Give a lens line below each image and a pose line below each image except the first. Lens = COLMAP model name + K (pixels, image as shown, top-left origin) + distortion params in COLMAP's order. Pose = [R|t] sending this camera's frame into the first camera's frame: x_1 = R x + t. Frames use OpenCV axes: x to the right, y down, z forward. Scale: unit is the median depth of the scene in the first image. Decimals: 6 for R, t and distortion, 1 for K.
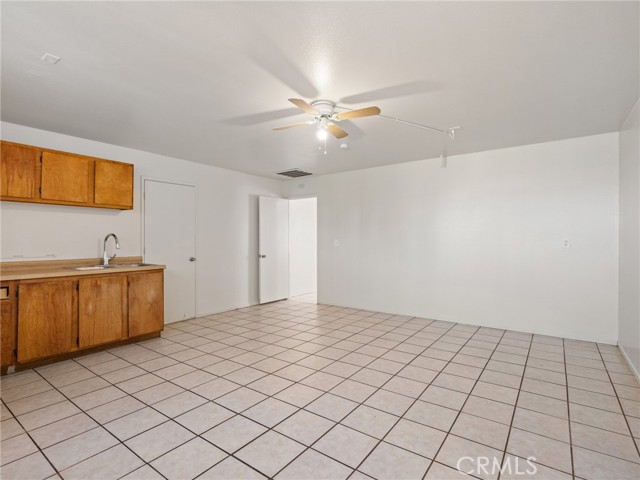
lens RADIAL K [[320.2, 0, 316.9], [0, 320.2, 237.6], [0, 0, 1]] dist [0.000675, 0.002639]
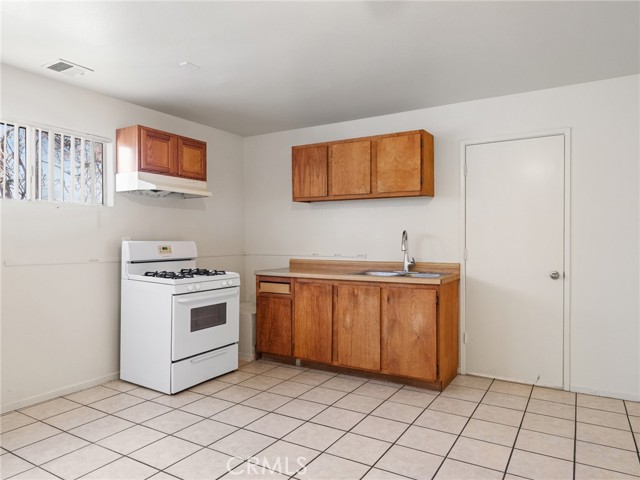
lens RADIAL K [[426.7, 0, 320.4], [0, 426.7, 243.1], [0, 0, 1]] dist [0.004275, -0.000135]
pose [[0.107618, 0.009477, -0.994147, 0.345296], [0.009673, 0.999897, 0.010579, 0.005380], [0.994145, -0.010755, 0.107516, 0.725862]]
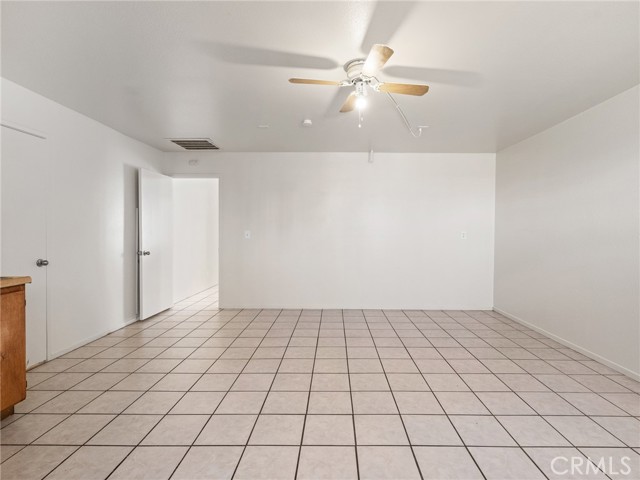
lens RADIAL K [[320.2, 0, 328.9], [0, 320.2, 232.5], [0, 0, 1]] dist [0.000675, 0.002639]
pose [[0.811746, 0.004134, 0.583996, -0.406818], [-0.010644, 0.999914, 0.007717, 0.003309], [-0.583914, -0.012481, 0.811720, 0.292568]]
